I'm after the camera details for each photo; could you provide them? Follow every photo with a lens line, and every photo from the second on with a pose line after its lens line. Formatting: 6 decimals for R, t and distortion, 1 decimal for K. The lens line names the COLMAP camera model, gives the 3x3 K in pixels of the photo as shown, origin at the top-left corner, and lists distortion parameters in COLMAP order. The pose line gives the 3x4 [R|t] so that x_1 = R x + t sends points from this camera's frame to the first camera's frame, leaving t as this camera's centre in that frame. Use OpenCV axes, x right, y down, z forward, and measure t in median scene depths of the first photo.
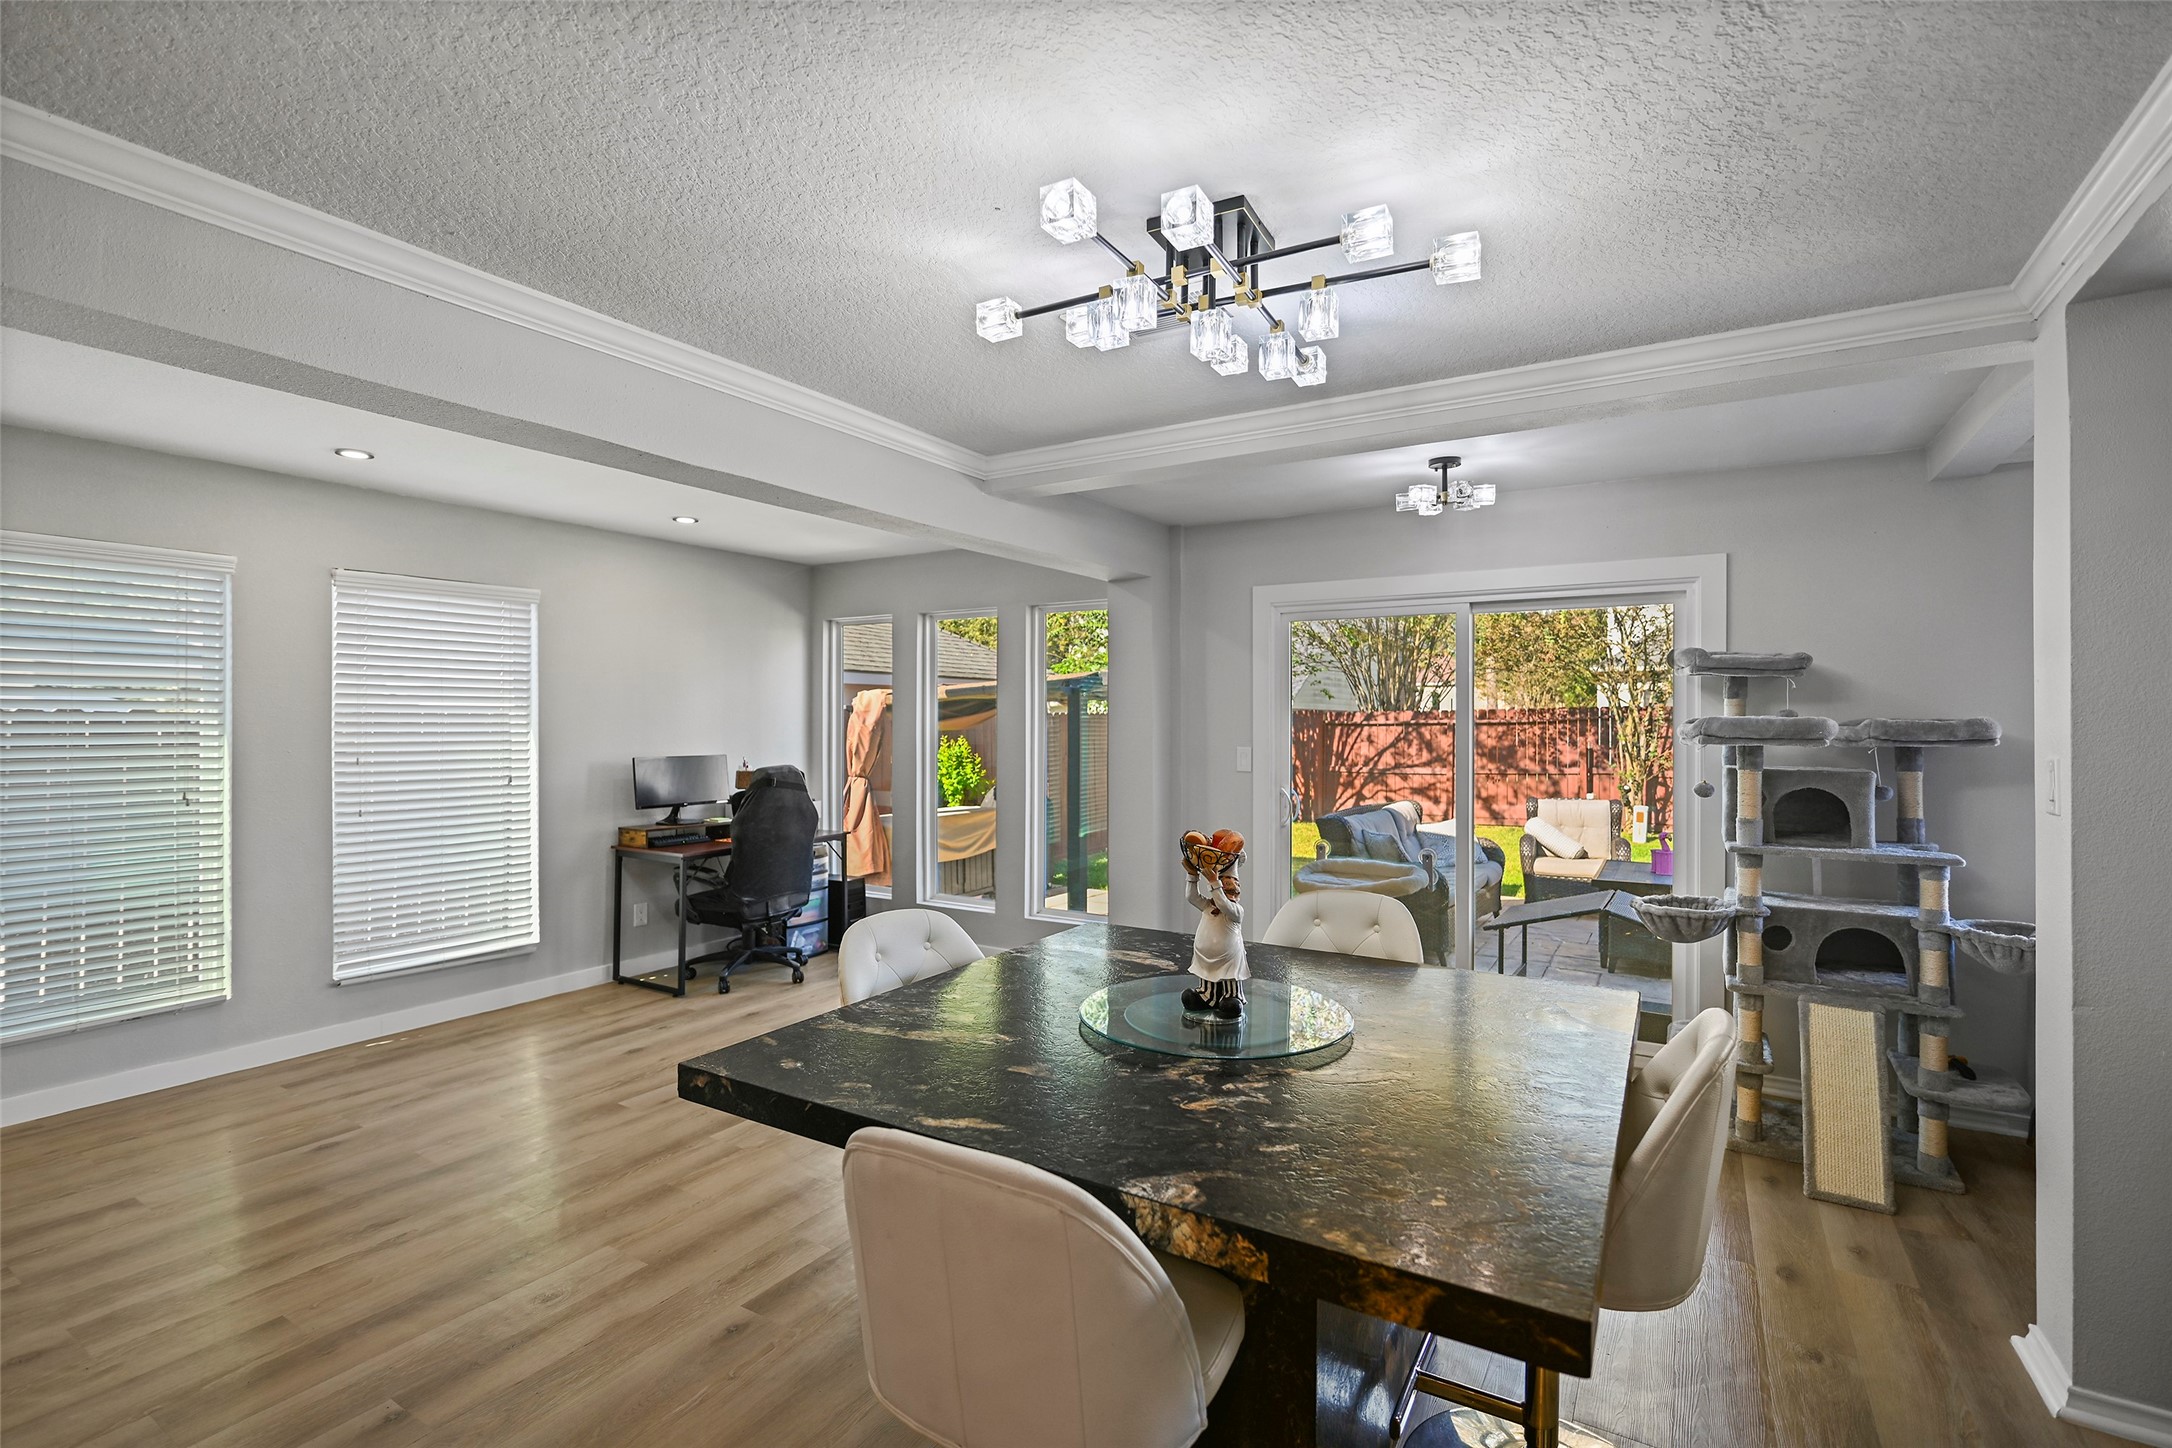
lens RADIAL K [[979.8, 0, 1086.0], [0, 979.8, 724.0], [0, 0, 1]] dist [0.000093, 0.000053]
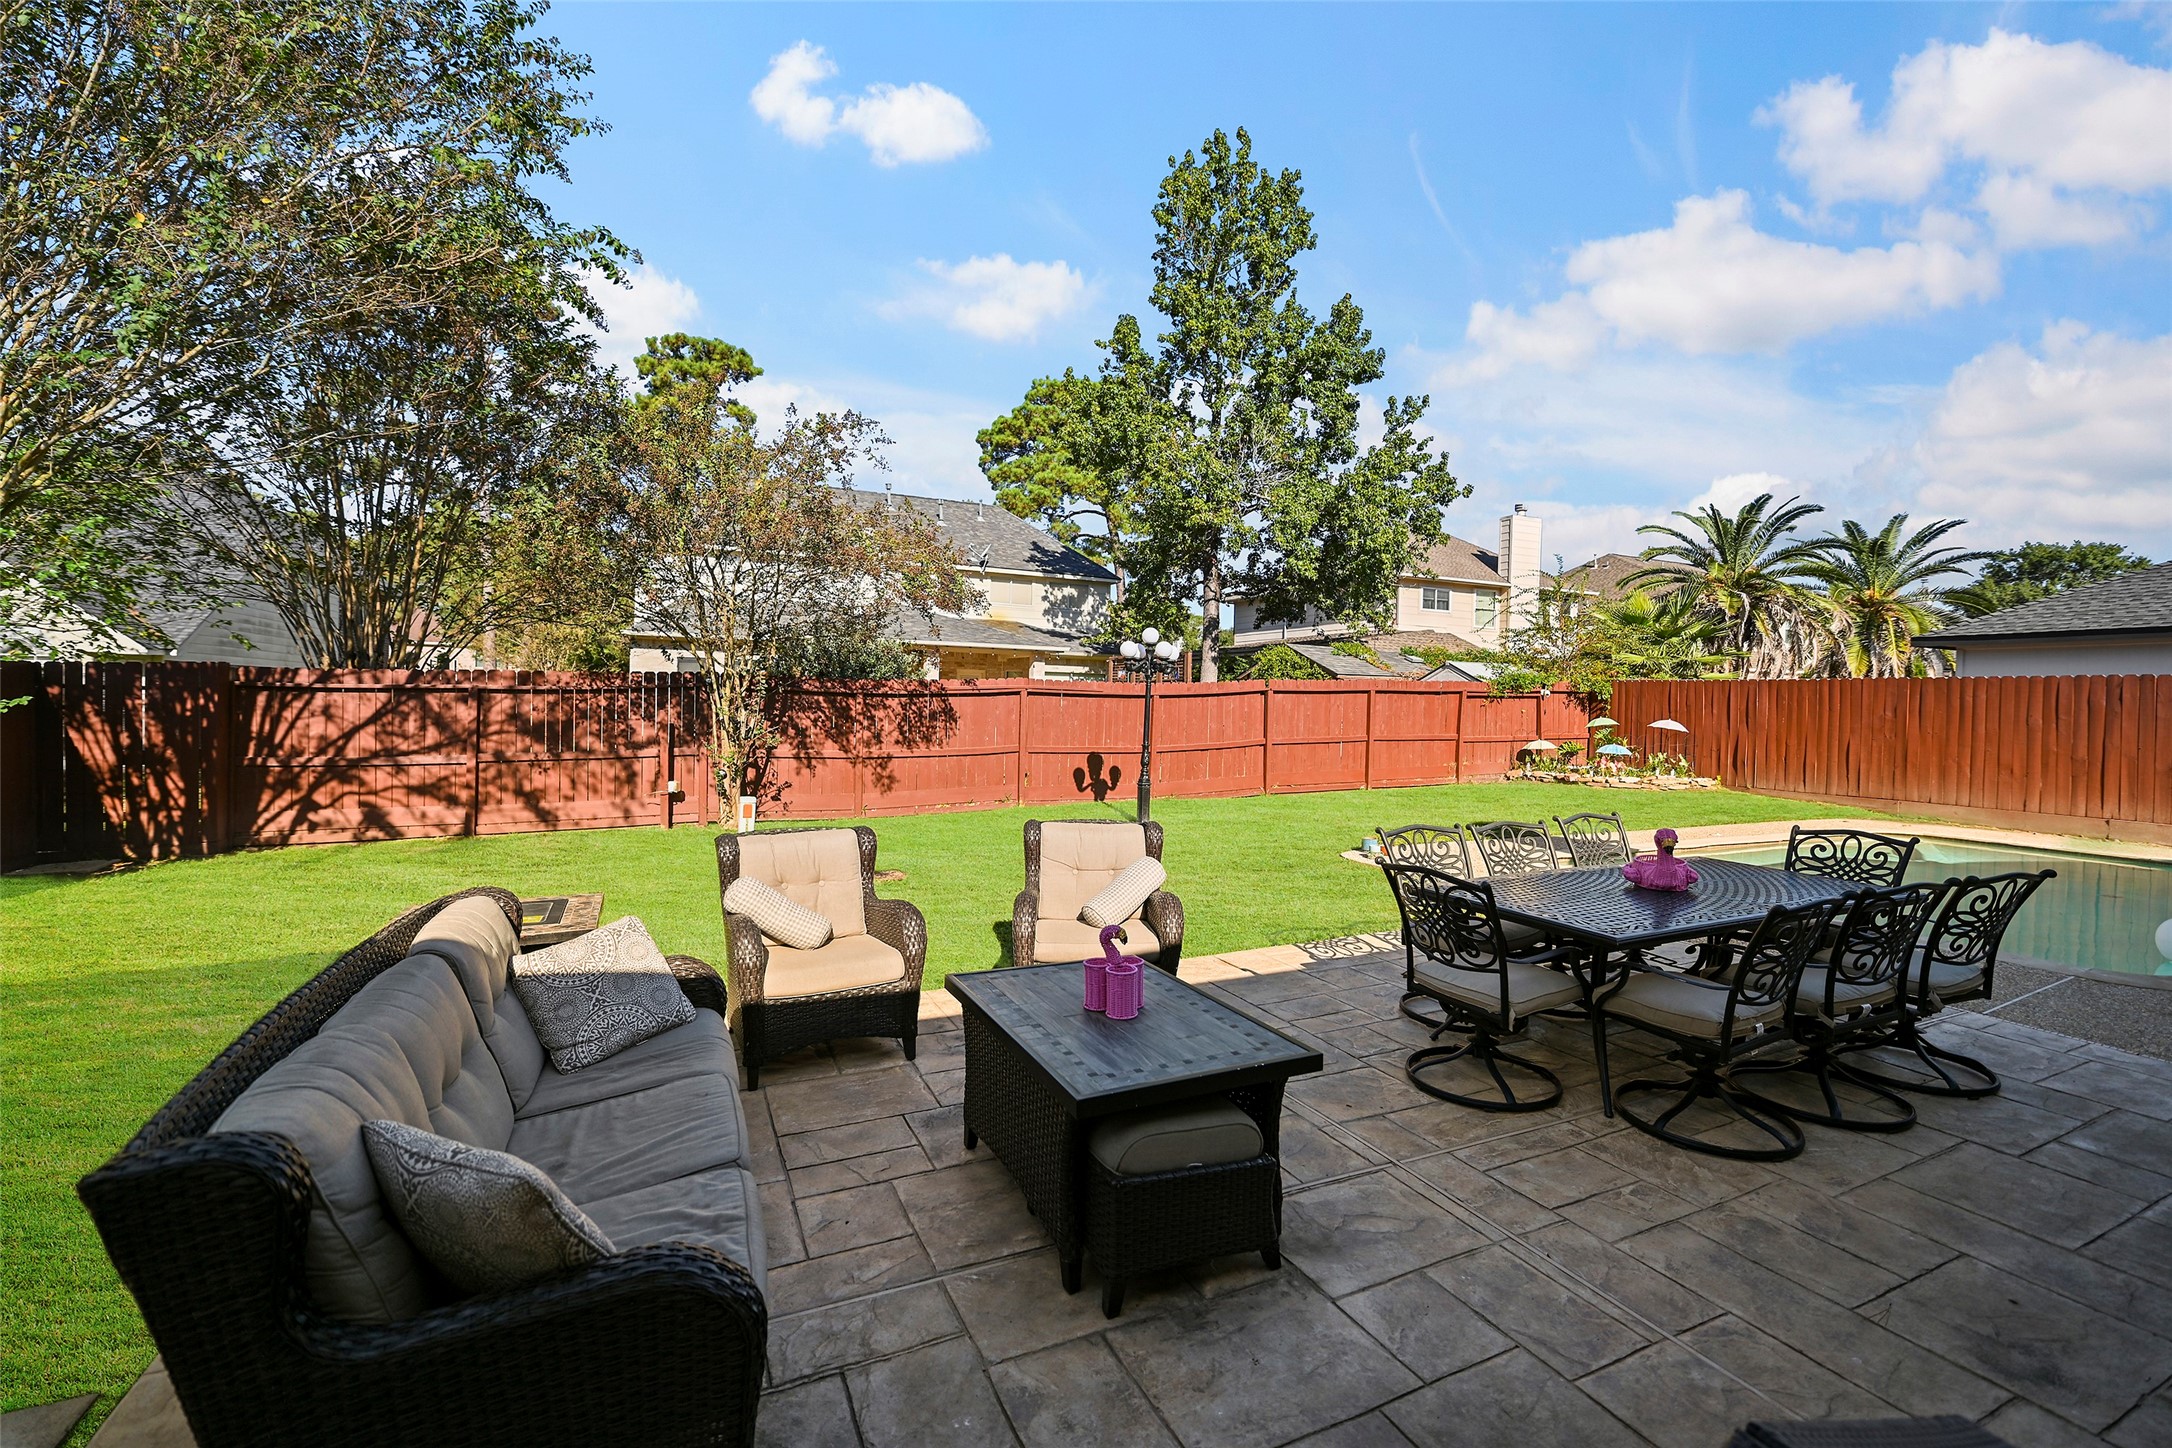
lens RADIAL K [[878.1, 0, 1085.1], [0, 878.1, 730.2], [0, 0, 1]] dist [-0.001839, -0.000277]
pose [[0.553438, -0.016355, 0.832730, 0.100032], [-0.013151, 0.999511, 0.028371, 0.005481], [-0.832787, -0.026652, 0.552952, 0.314734]]
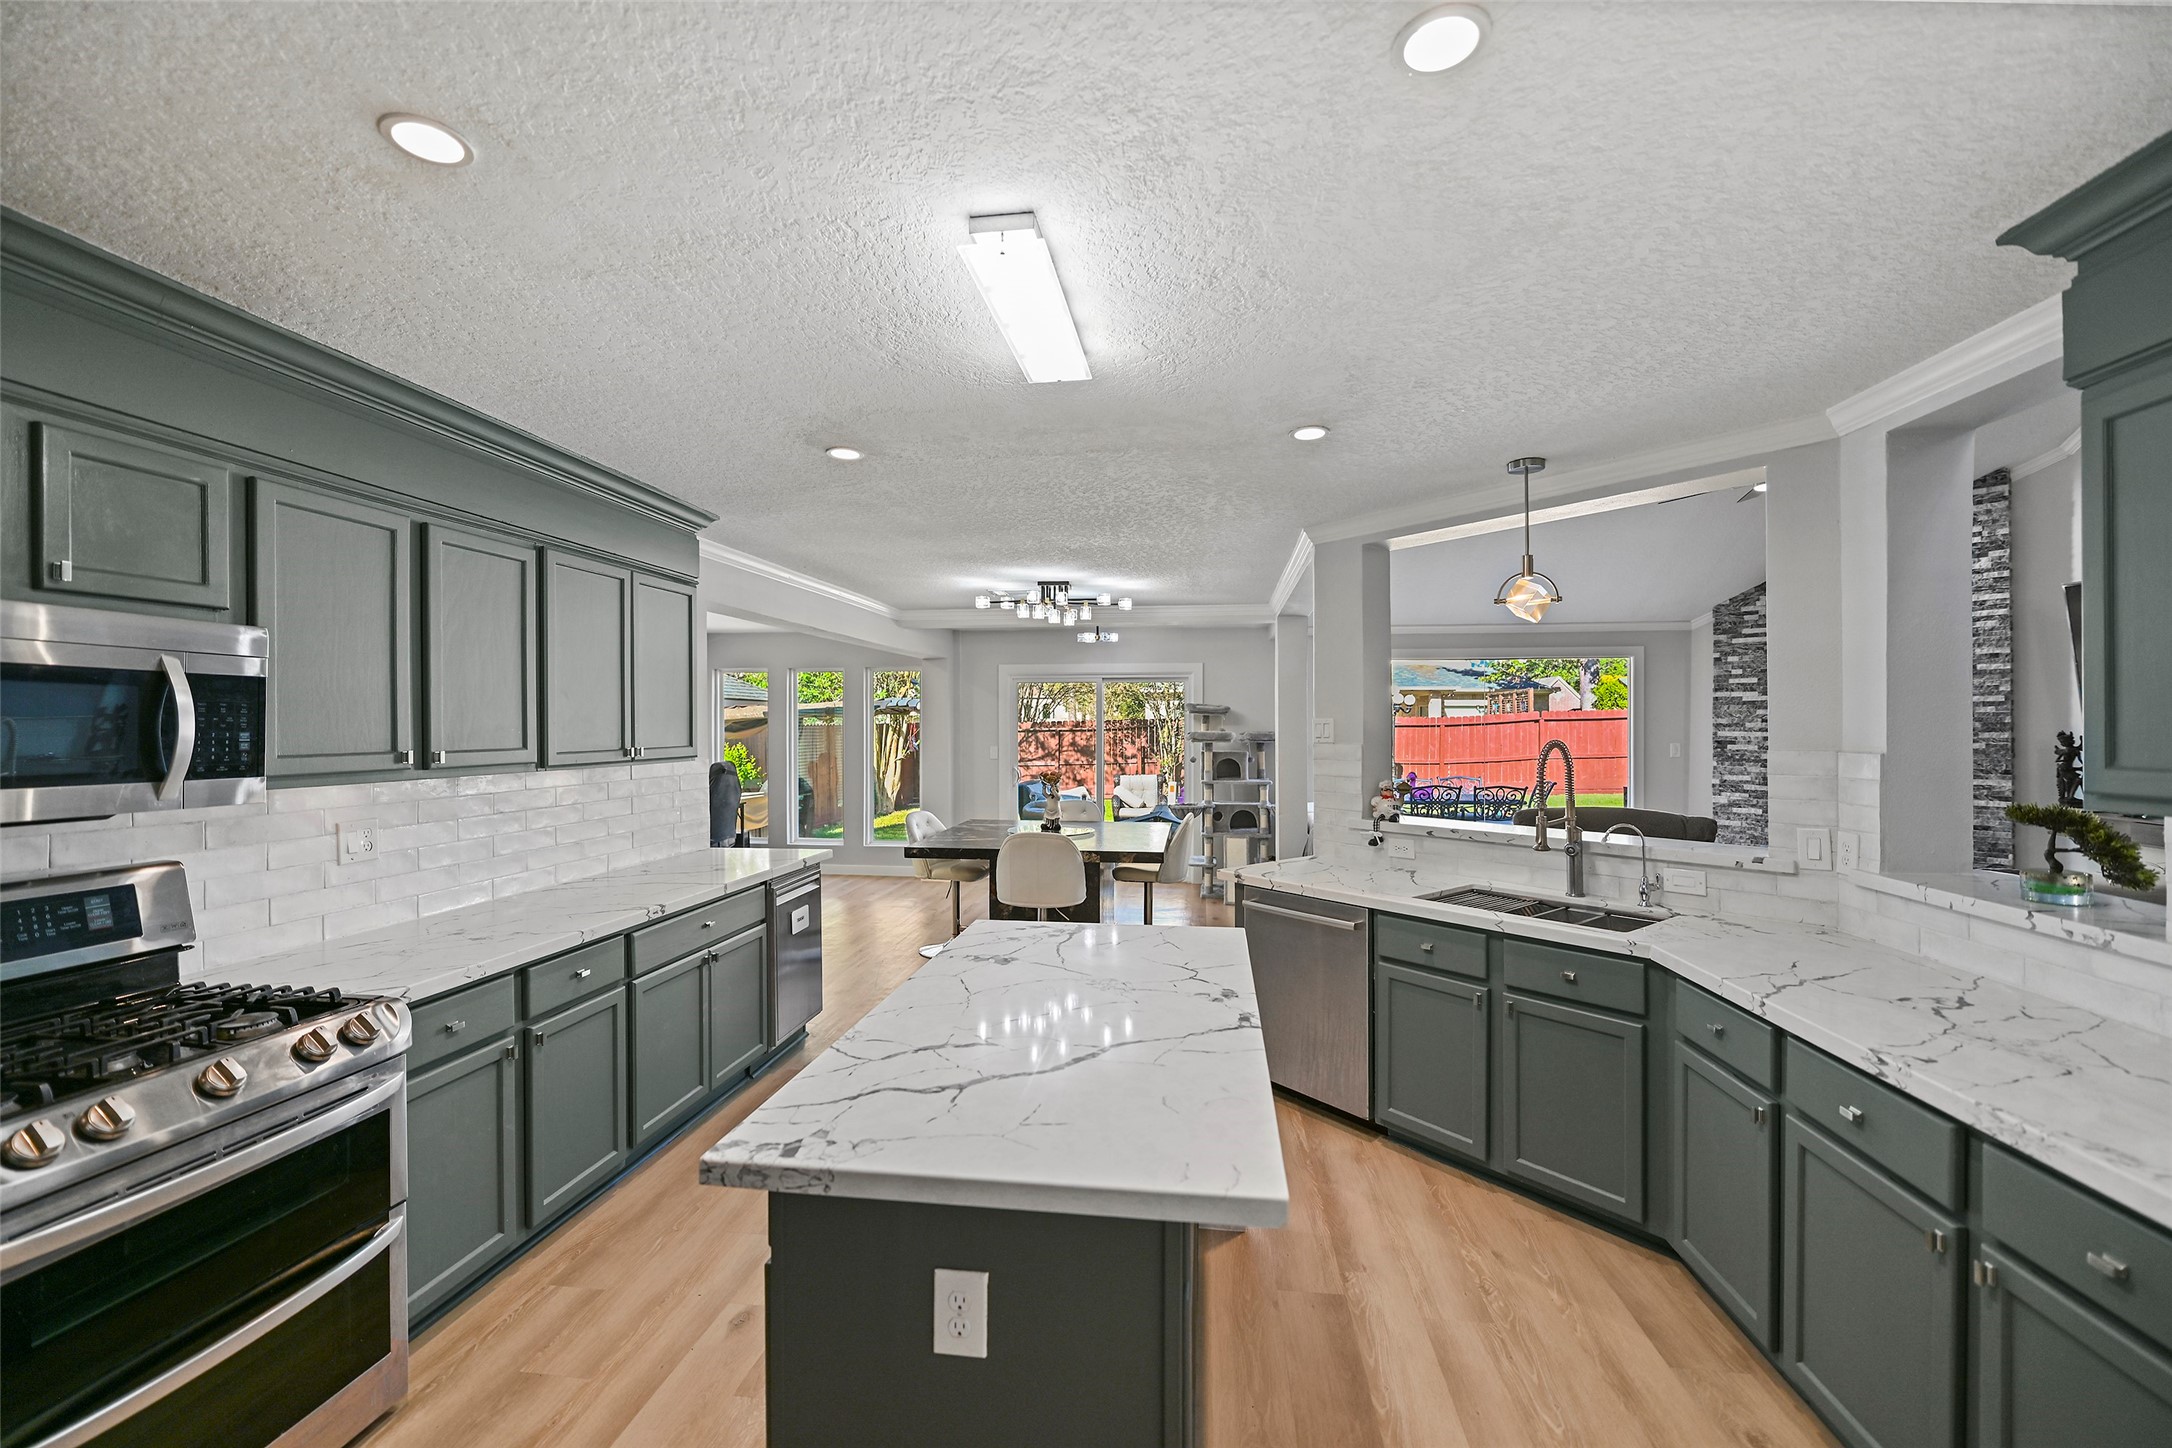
lens RADIAL K [[878.1, 0, 1085.1], [0, 878.1, 730.2], [0, 0, 1]] dist [-0.001839, -0.000277]
pose [[0.914511, -0.005560, 0.404523, -0.120392], [0.004788, 0.999984, 0.002920, -0.004080], [-0.404533, -0.000734, 0.914523, -0.213069]]
